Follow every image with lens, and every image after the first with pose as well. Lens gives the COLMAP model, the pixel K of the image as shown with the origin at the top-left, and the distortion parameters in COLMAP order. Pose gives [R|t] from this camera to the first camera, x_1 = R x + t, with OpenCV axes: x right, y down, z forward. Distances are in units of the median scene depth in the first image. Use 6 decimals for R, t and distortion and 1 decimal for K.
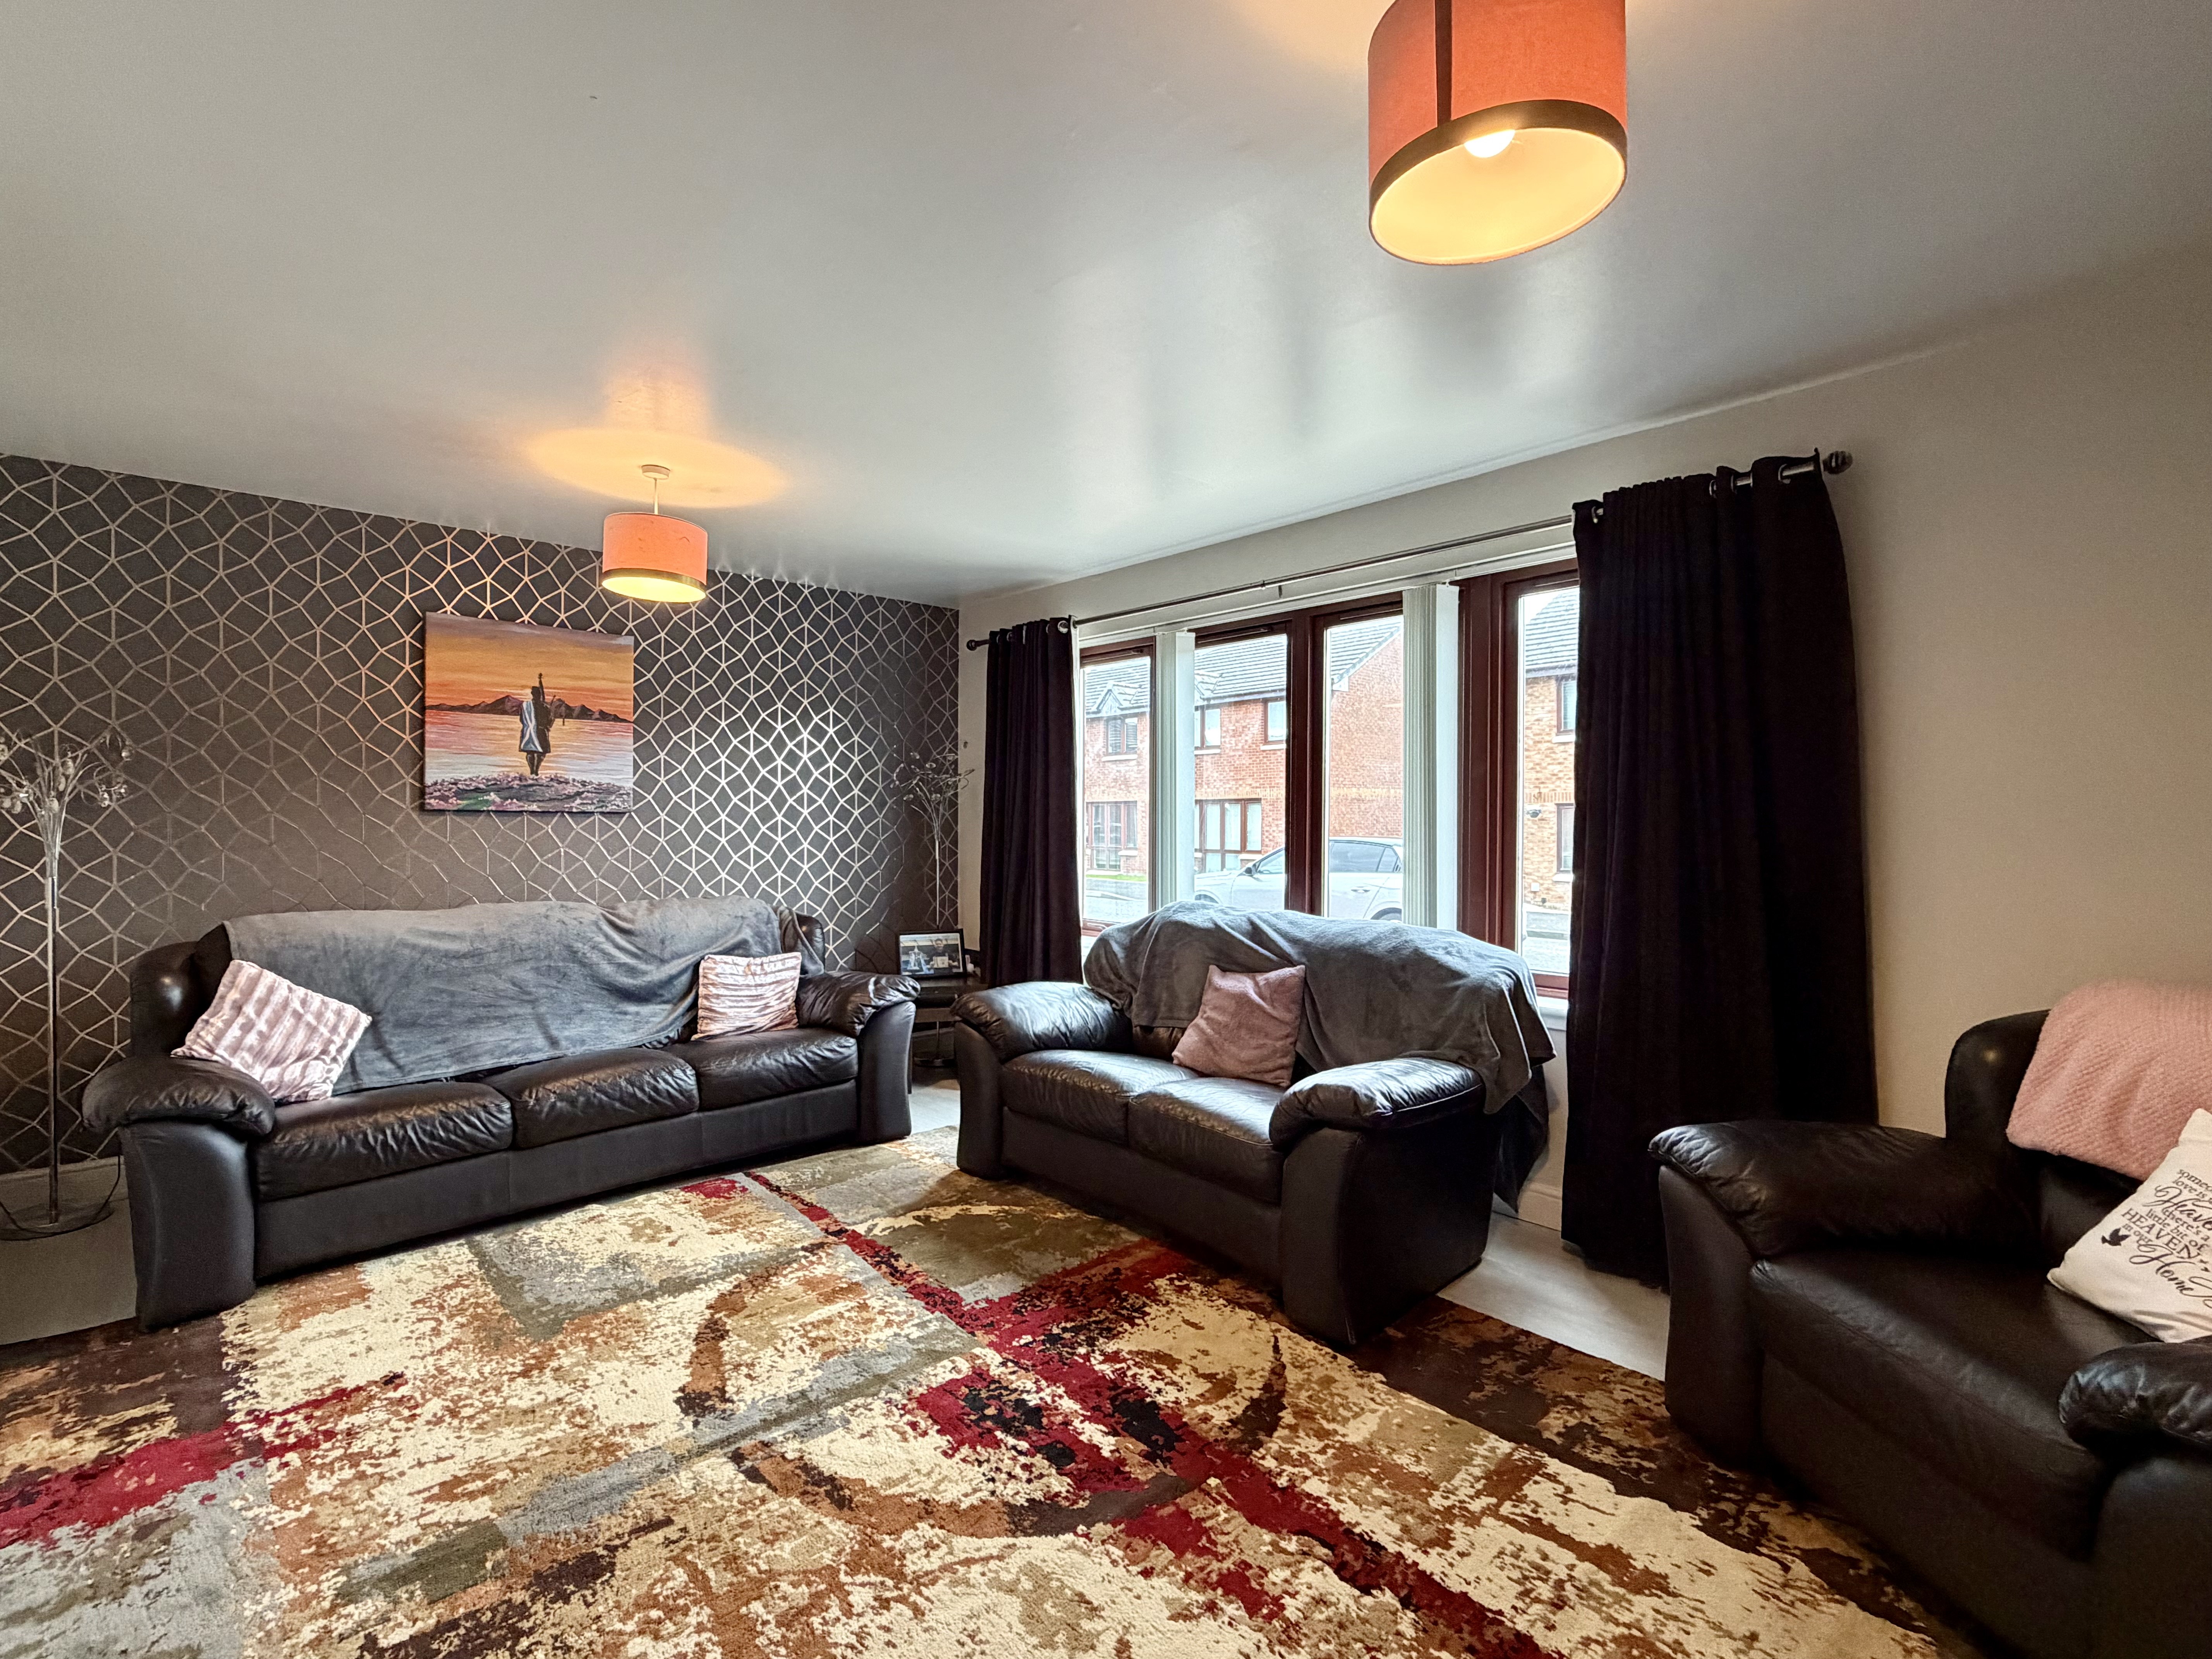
lens RADIAL K [[1043.8, 0, 1100.6], [0, 1043.8, 838.2], [0, 0, 1]] dist [-0.000609, 0.000777]
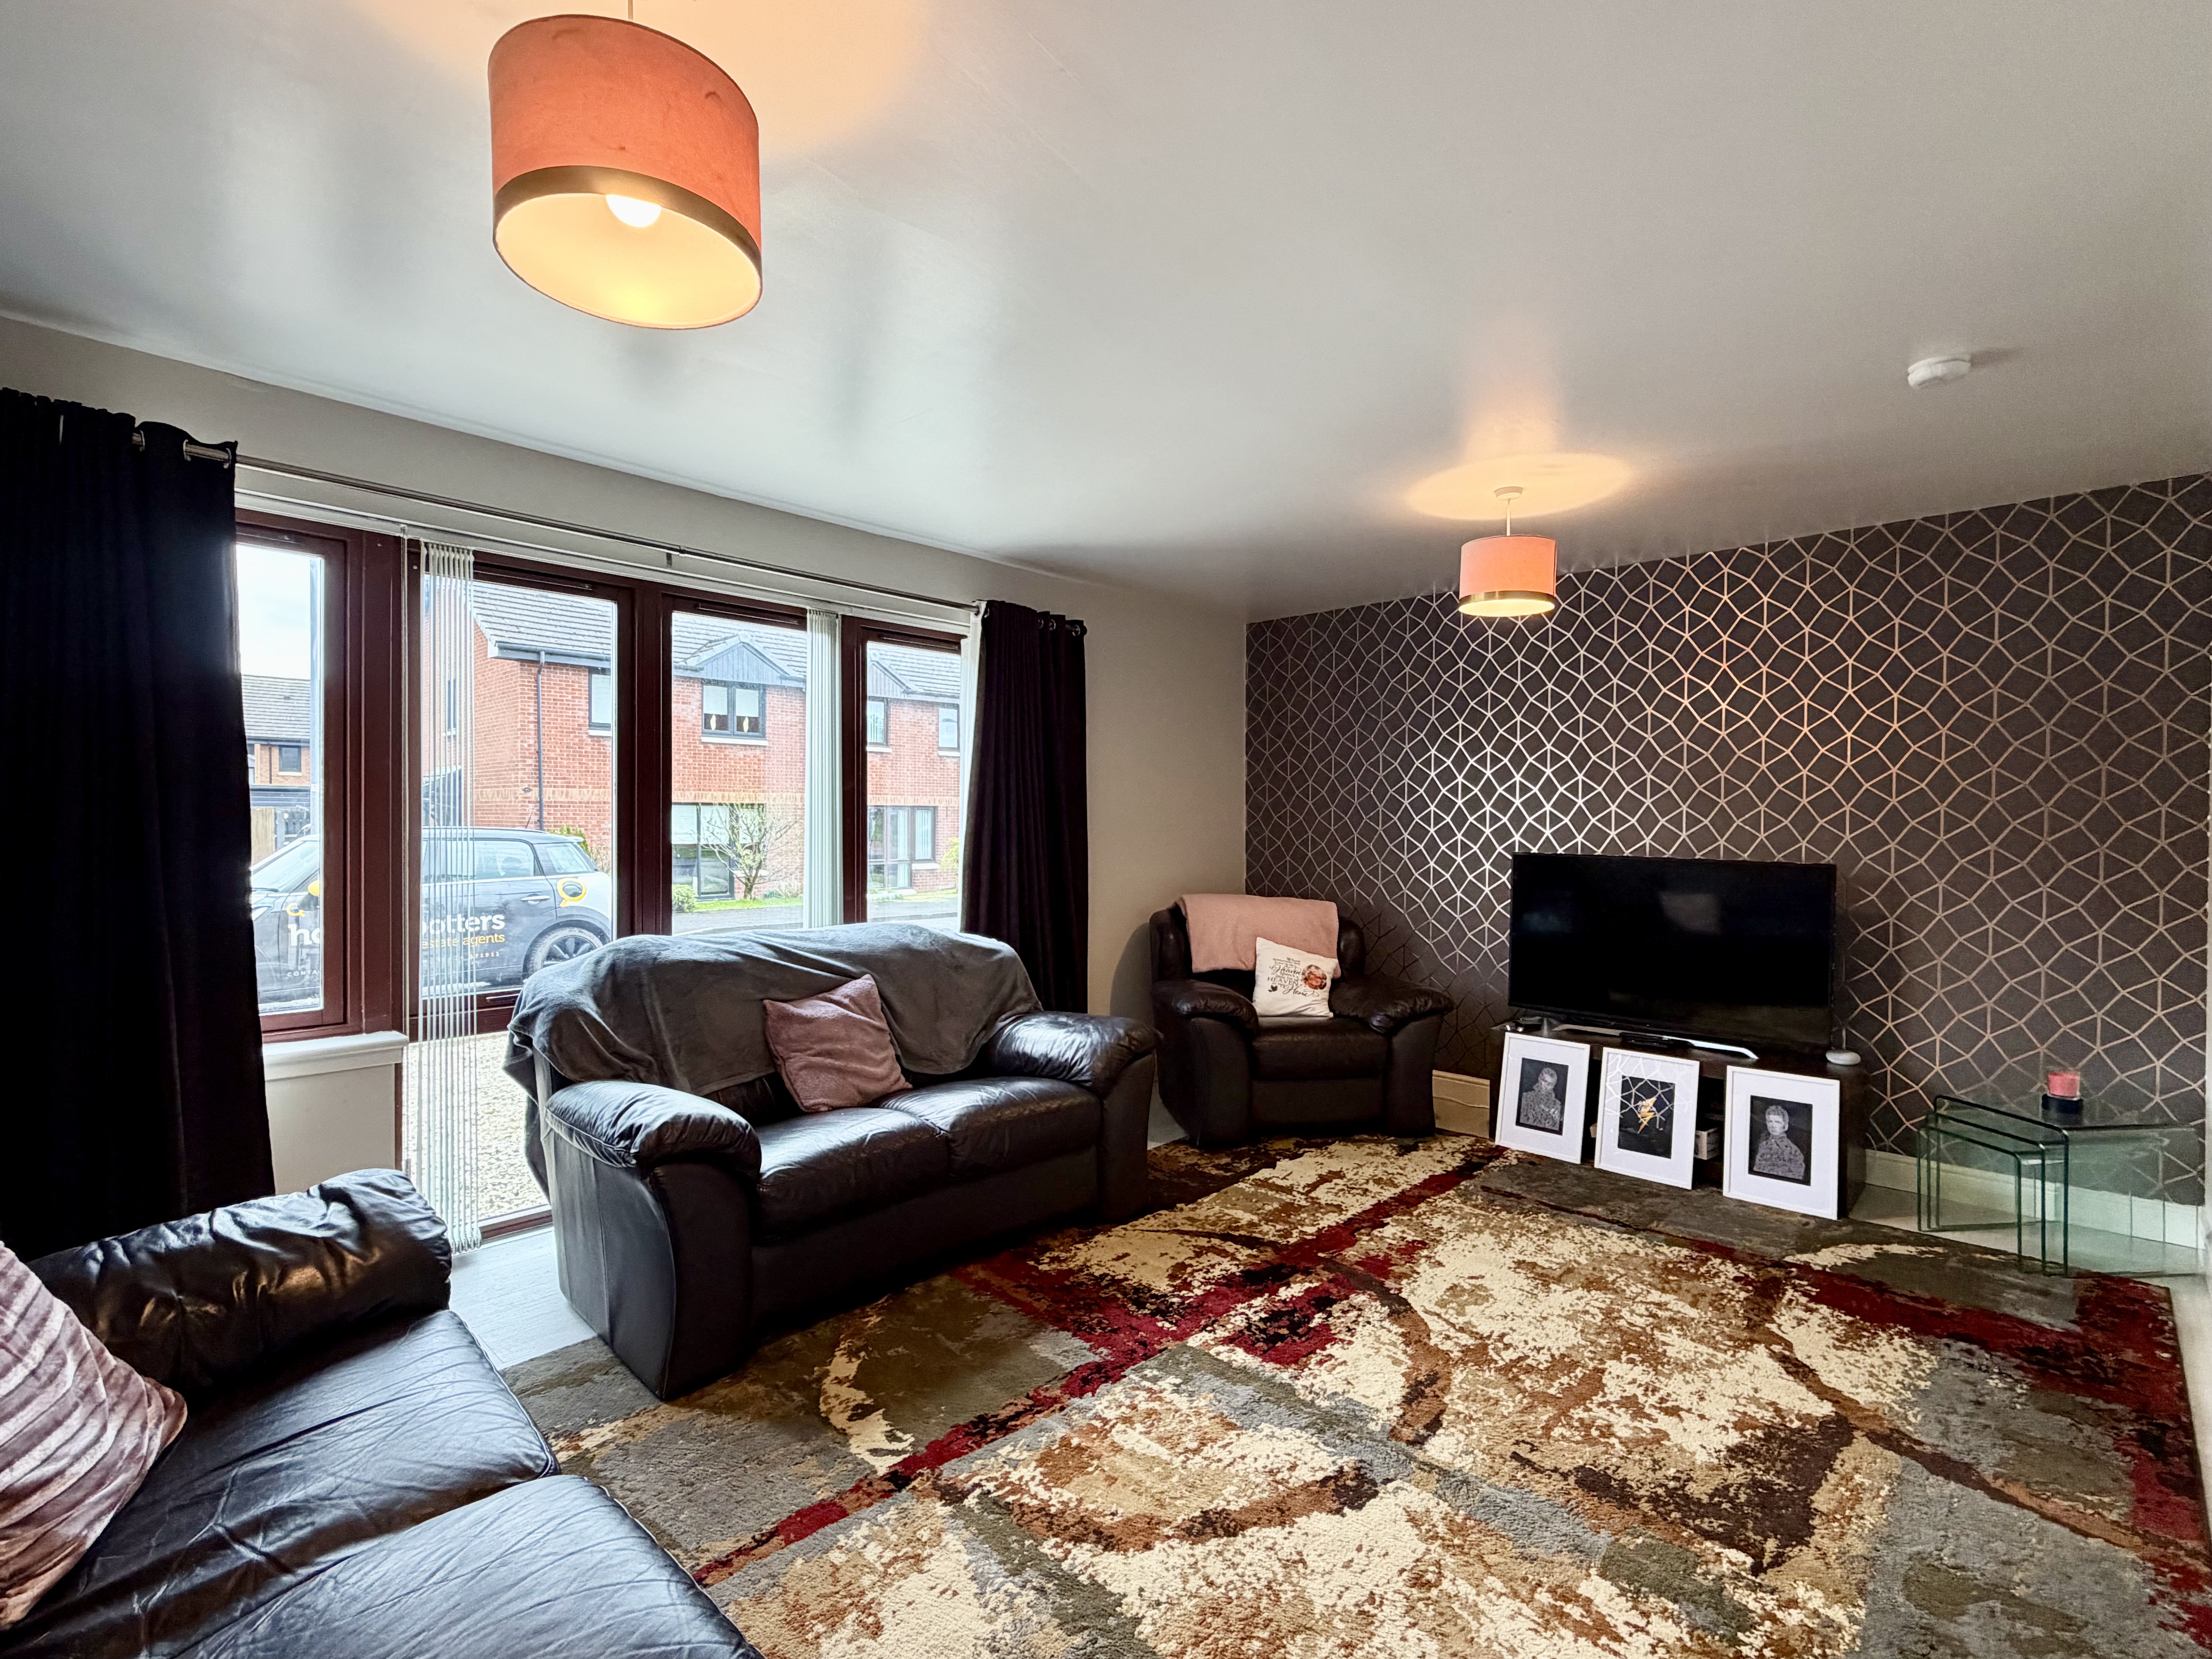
lens RADIAL K [[1043.8, 0, 1118.5], [0, 1043.8, 816.6], [0, 0, 1]] dist [-0.000609, 0.000777]
pose [[-0.100452, -0.000245, 0.994942, -1.324311], [0.010626, 0.999943, 0.001319, -0.045747], [-0.994885, 0.010704, -0.100444, 1.351562]]
